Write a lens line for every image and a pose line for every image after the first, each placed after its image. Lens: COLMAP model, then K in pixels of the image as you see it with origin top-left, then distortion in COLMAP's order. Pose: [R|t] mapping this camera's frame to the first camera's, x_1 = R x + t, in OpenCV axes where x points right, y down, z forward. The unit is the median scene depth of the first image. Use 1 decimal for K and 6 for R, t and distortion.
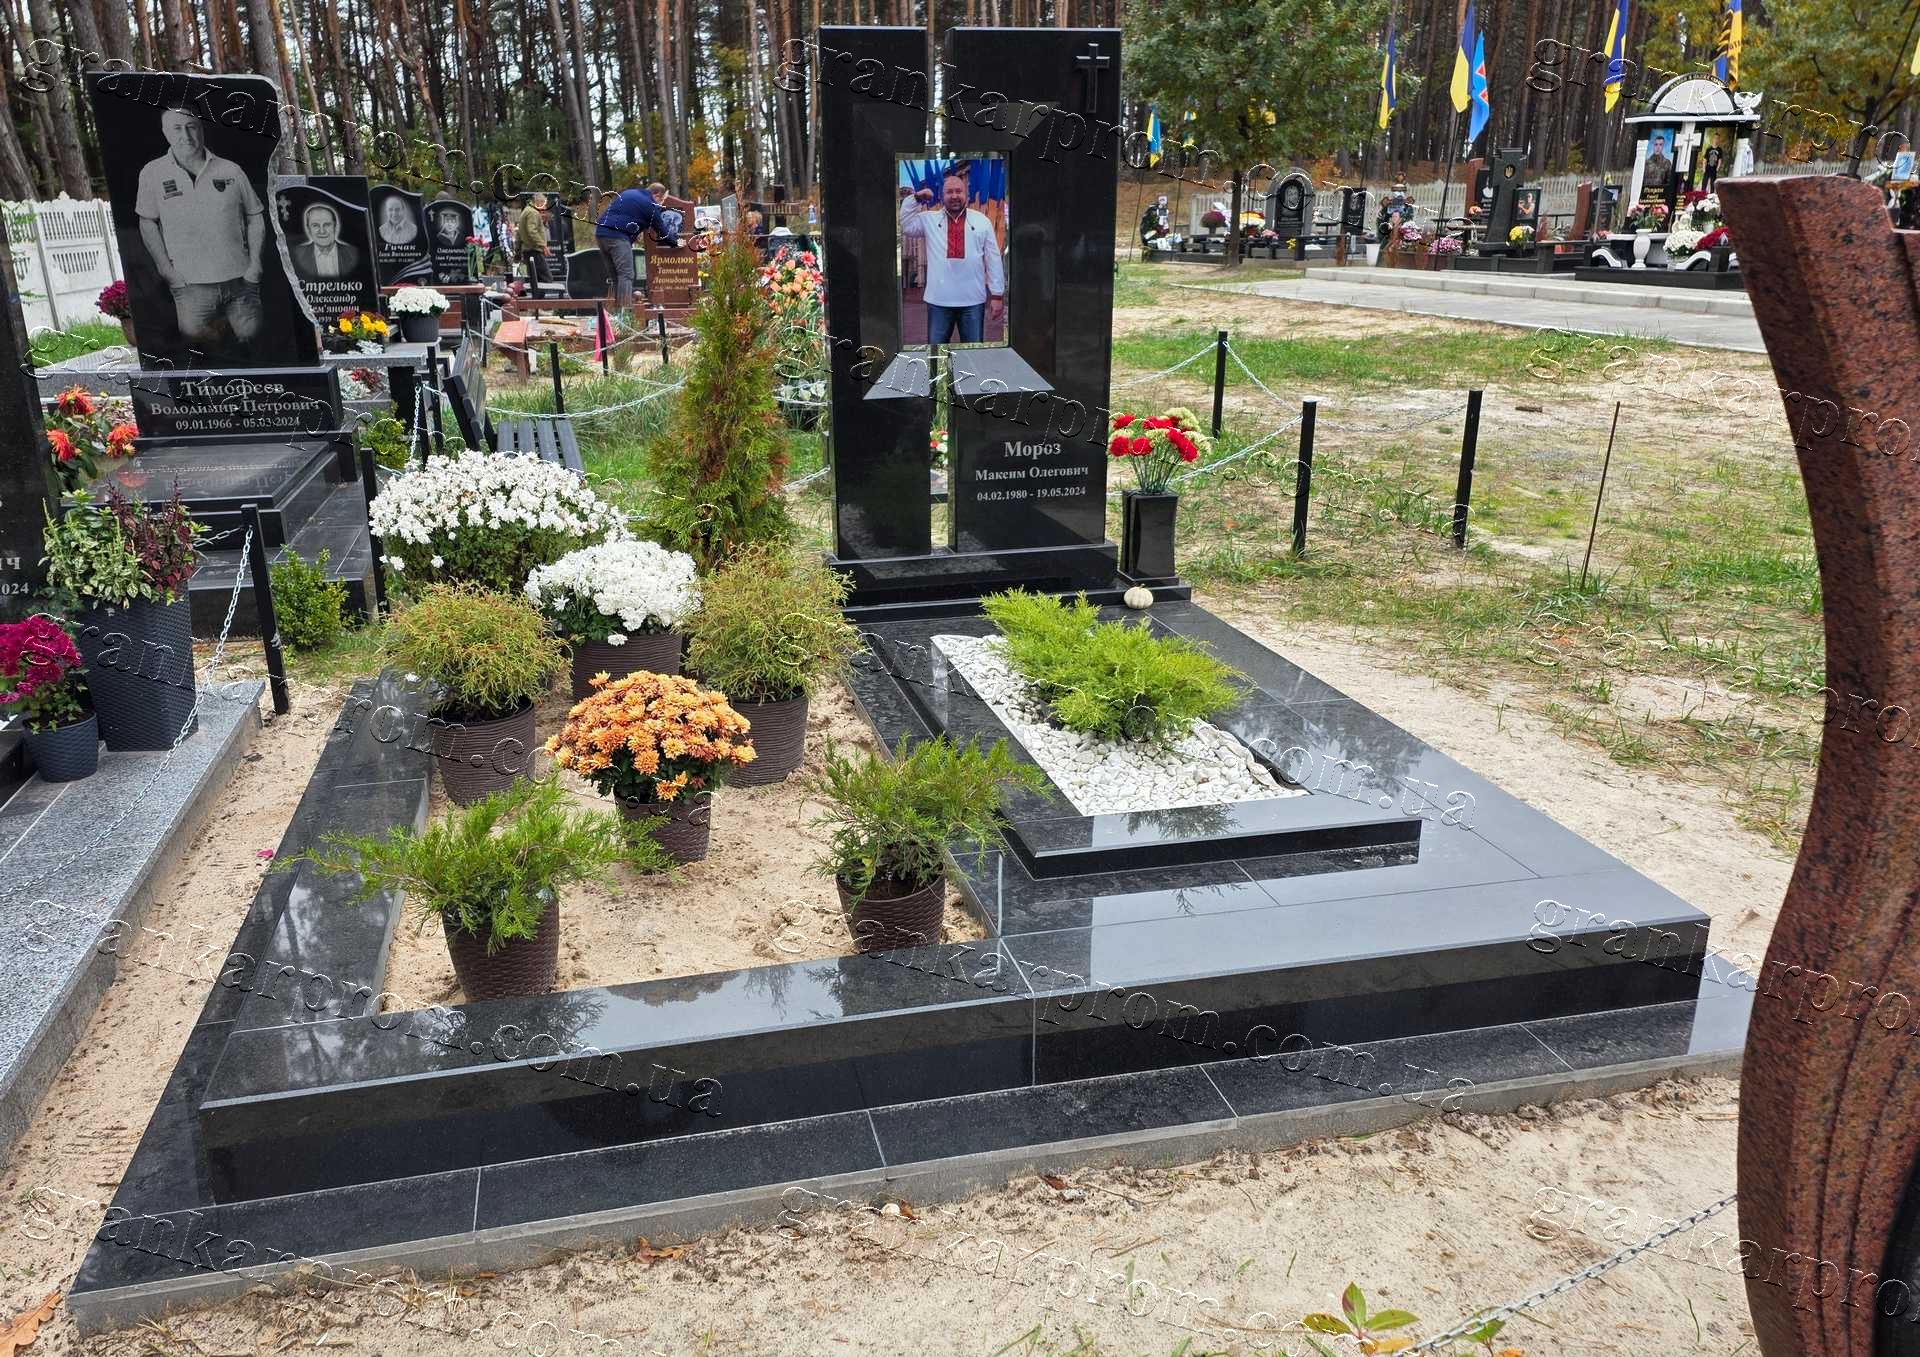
lens RADIAL K [[1467.2, 0, 920.9], [0, 1467.2, 728.9], [0, 0, 1]] dist [0.039633, -0.017509]
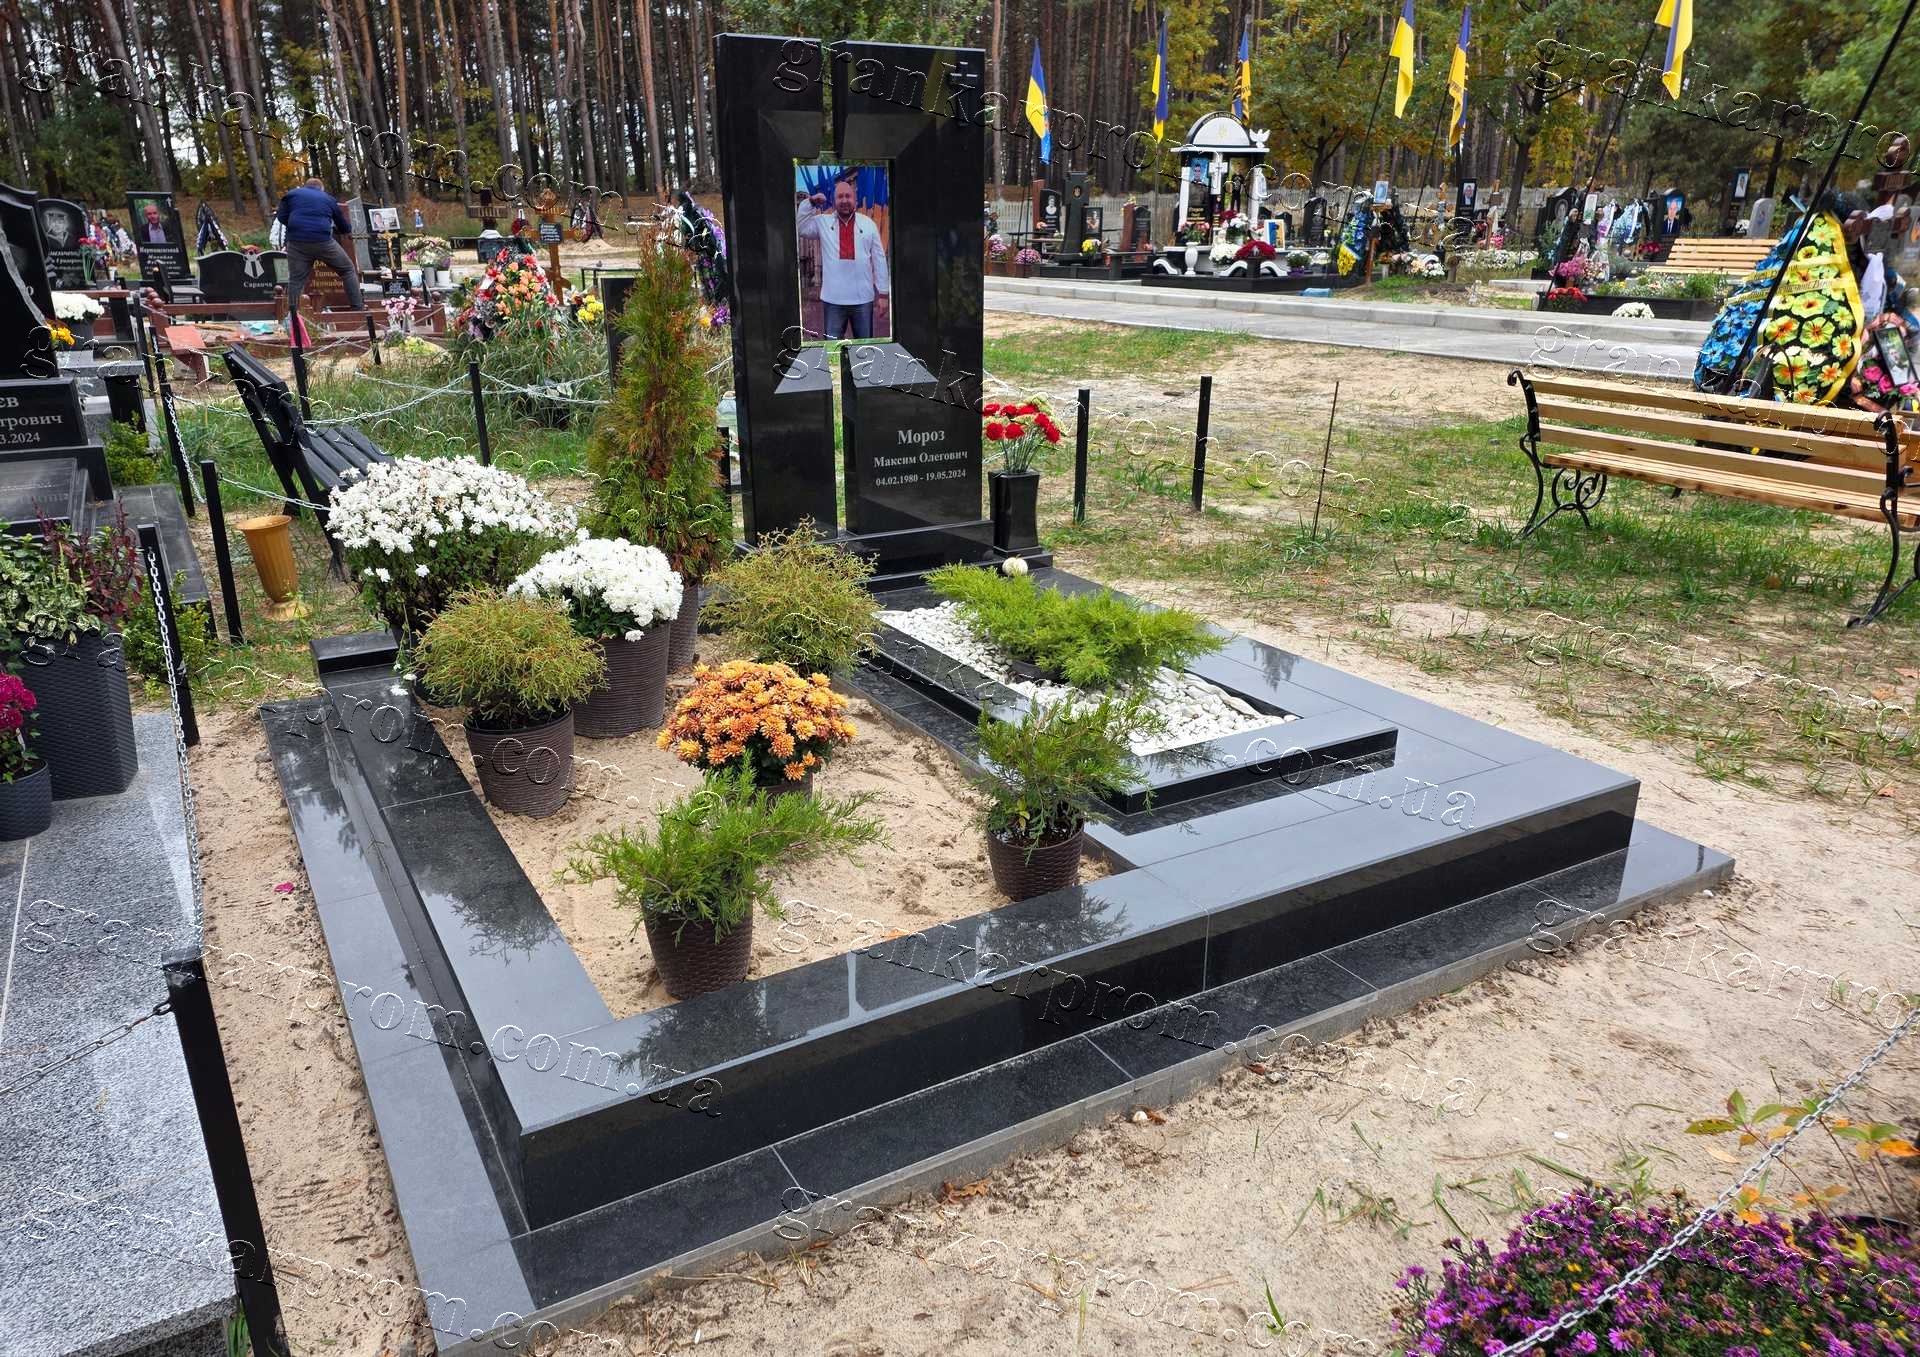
lens RADIAL K [[1307.6, 0, 947.4], [0, 1307.6, 751.0], [0, 0, 1]] dist [0.051078, -0.024821]
pose [[0.956541, -0.102209, 0.273097, -0.147876], [0.090282, 0.994345, 0.055922, -0.007003], [-0.277268, -0.028836, 0.960360, 0.032512]]
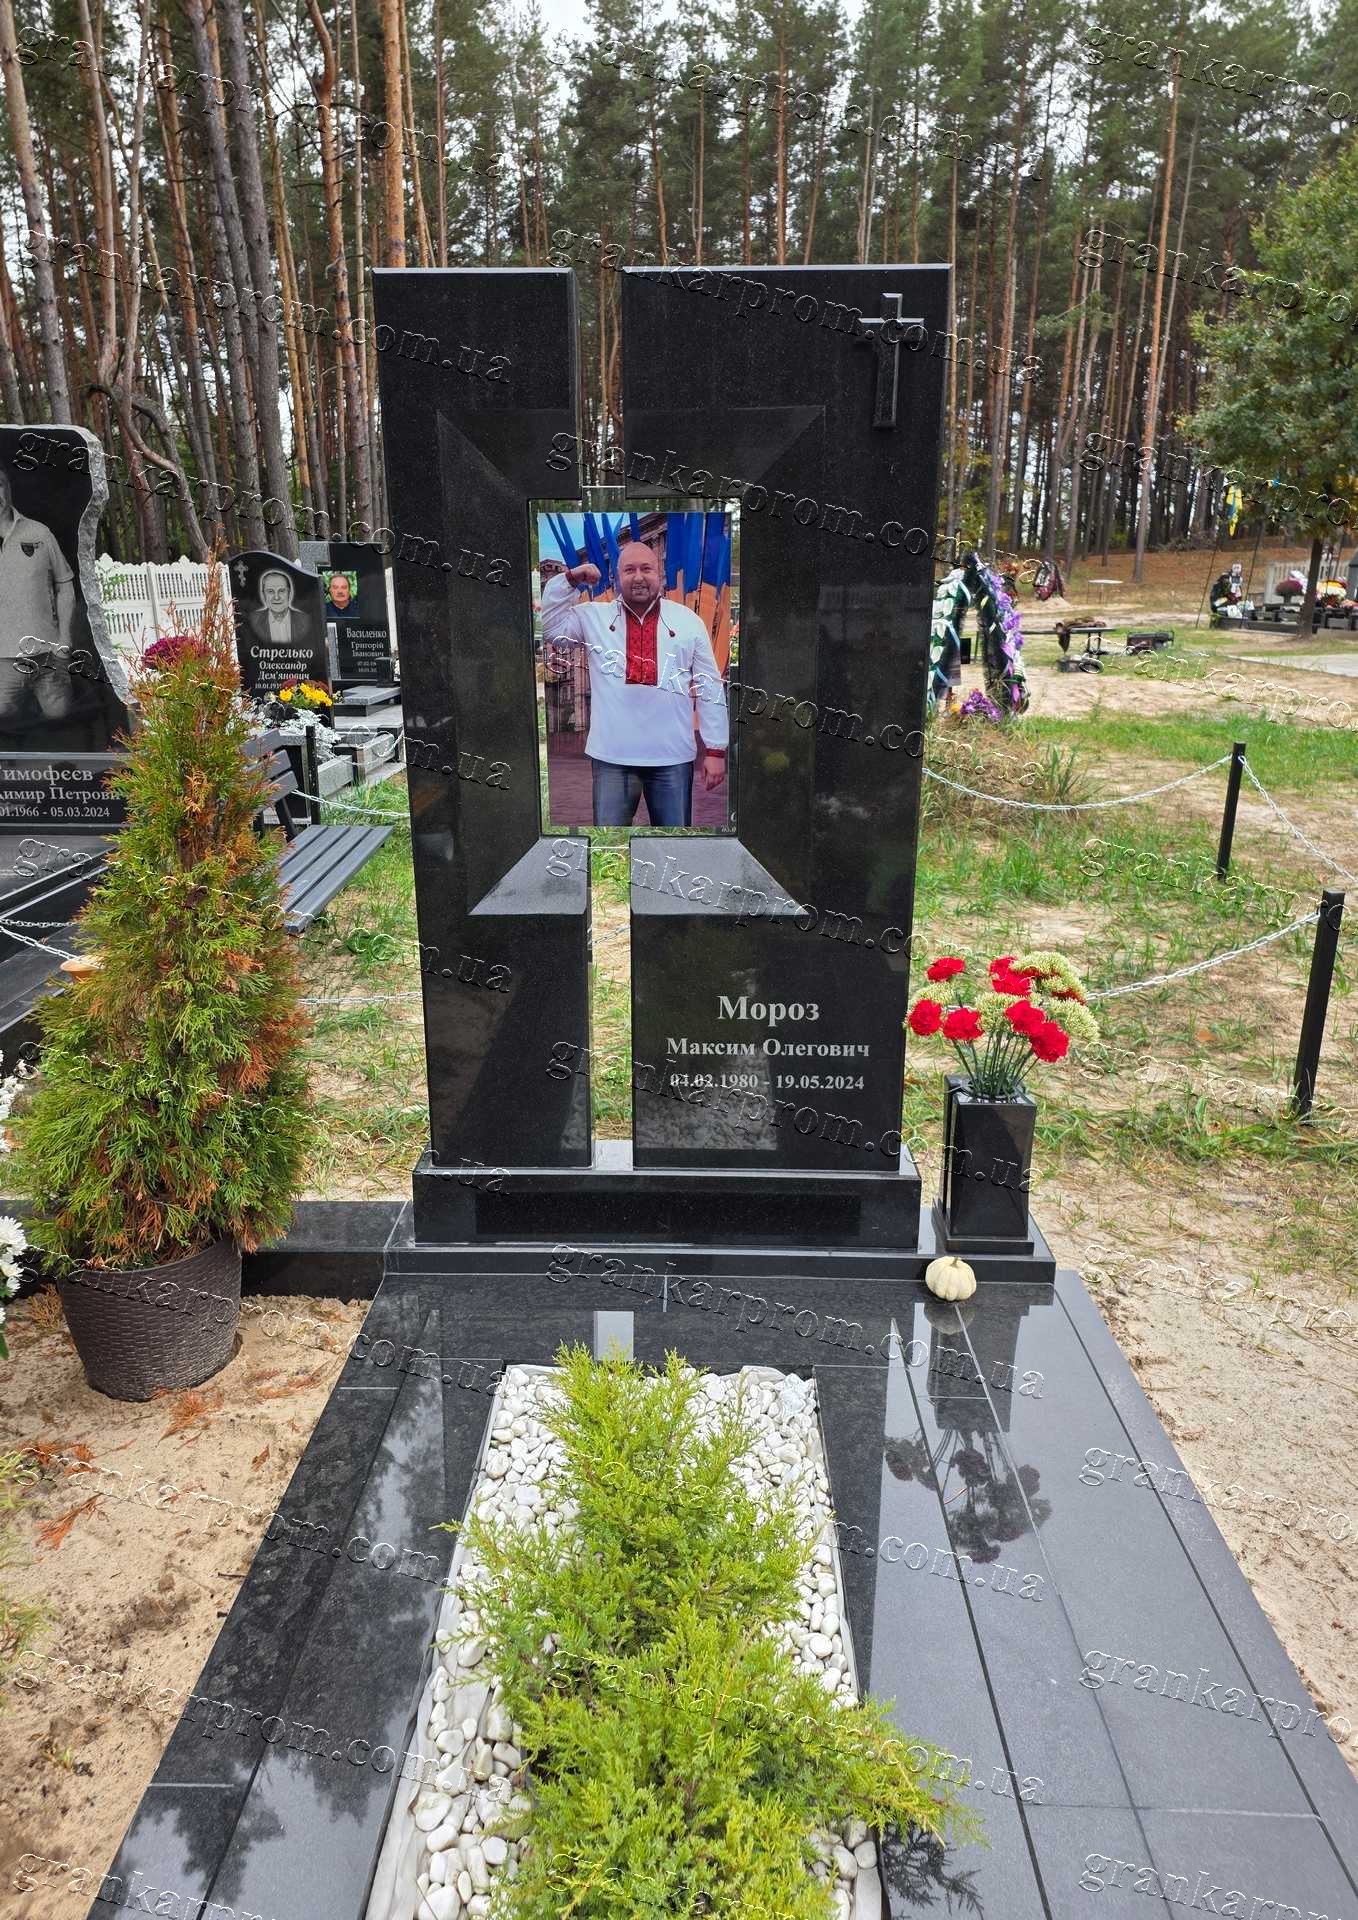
lens RADIAL K [[1307.6, 0, 660.8], [0, 1307.6, 989.7], [0, 0, 1]] dist [0.051078, -0.024821]
pose [[0.969602, 0.084056, -0.229796, 0.113055], [-0.091451, 0.995573, -0.021704, -0.137786], [0.226954, 0.042060, 0.972997, 0.369011]]
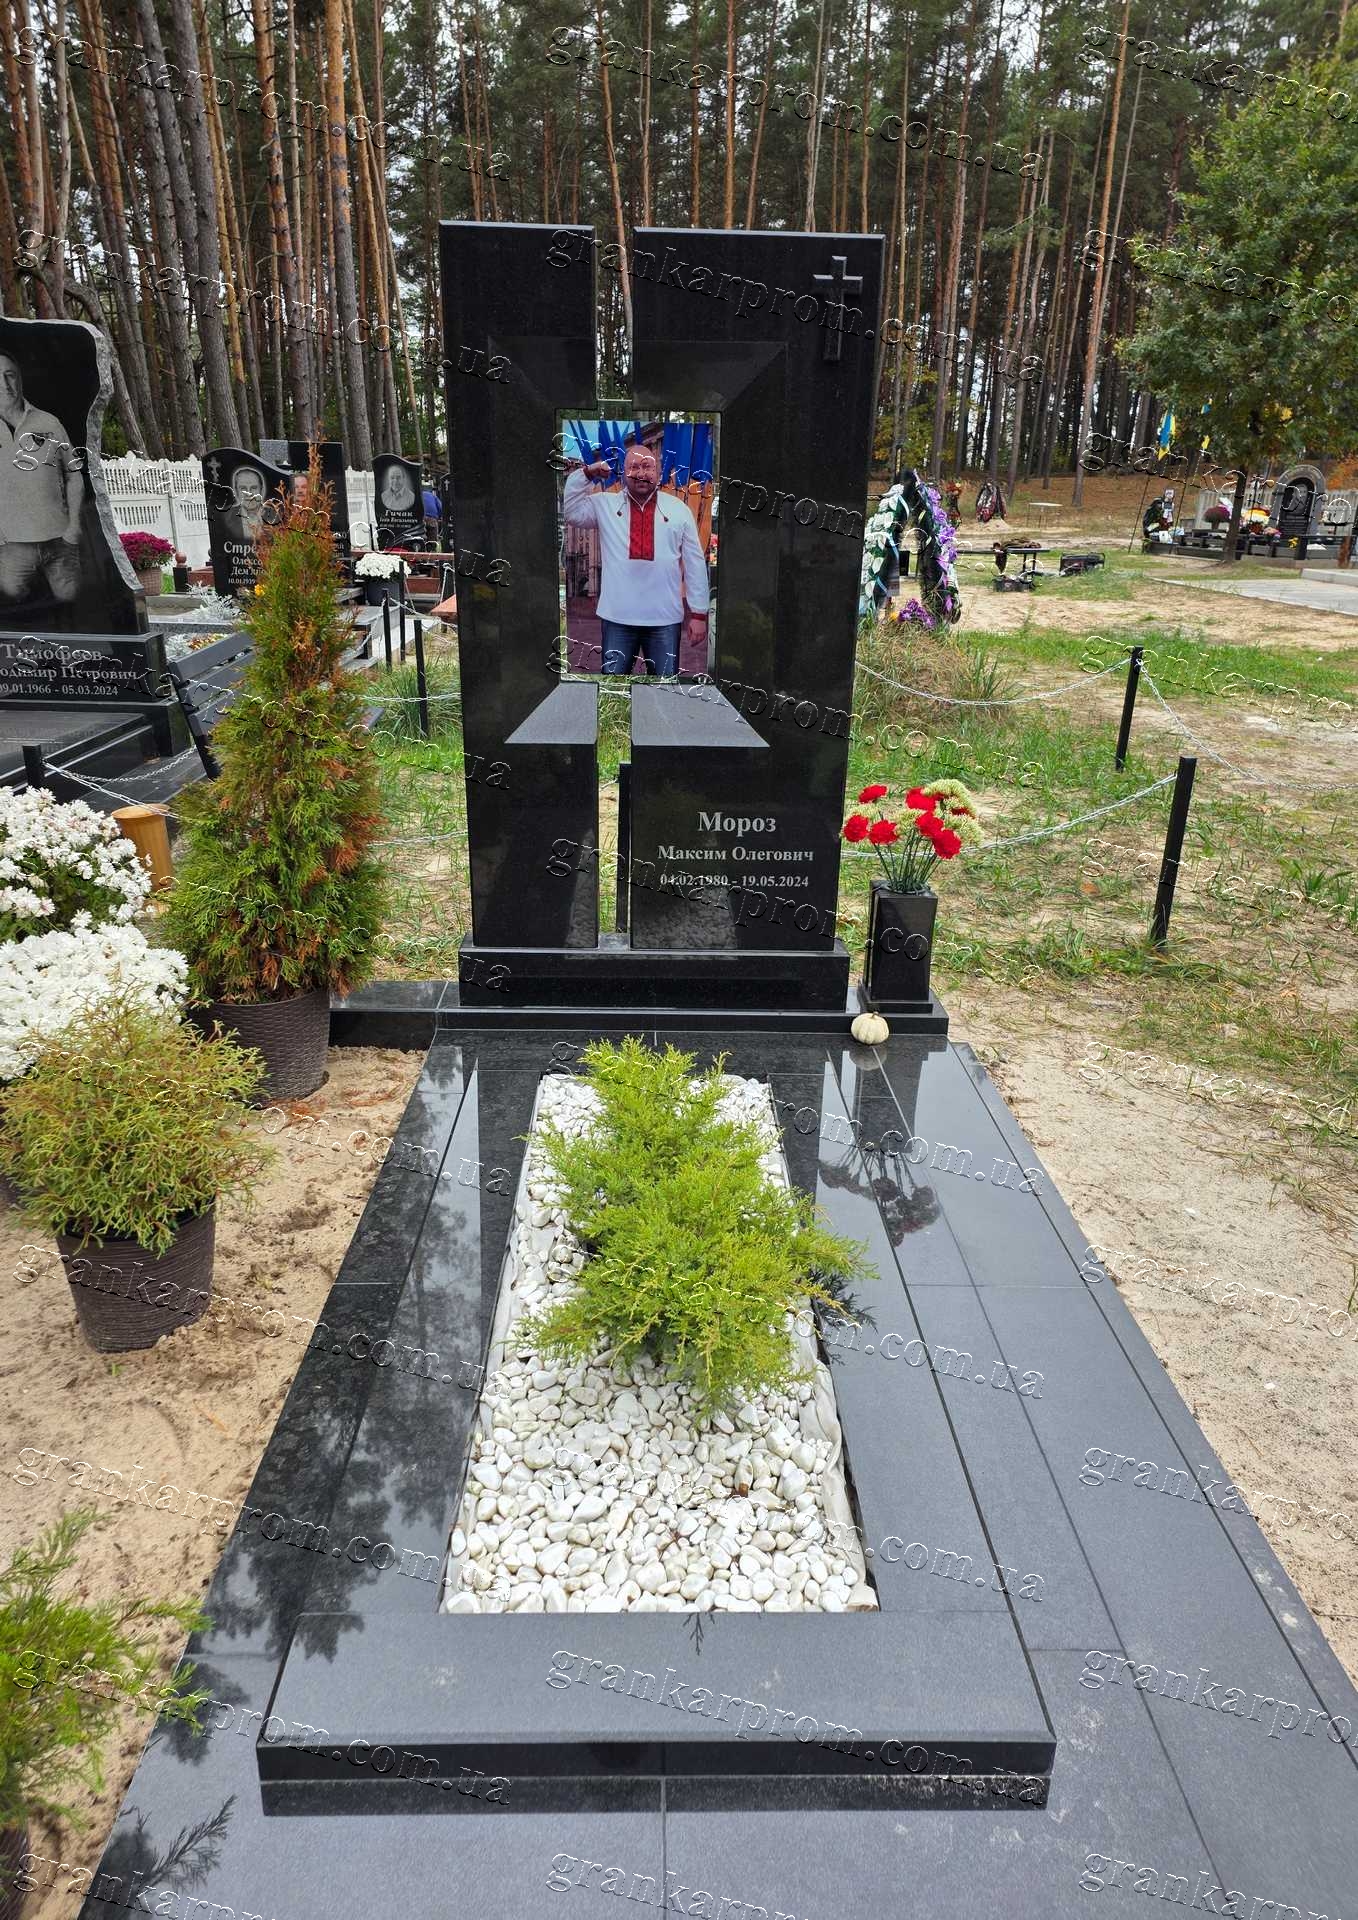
lens RADIAL K [[1307.6, 0, 683.5], [0, 1307.6, 997.6], [0, 0, 1]] dist [0.051078, -0.024821]
pose [[0.981380, 0.100814, -0.163494, 0.124761], [-0.096155, 0.994708, 0.036185, -0.091619], [0.166277, -0.019790, 0.985880, 0.251763]]
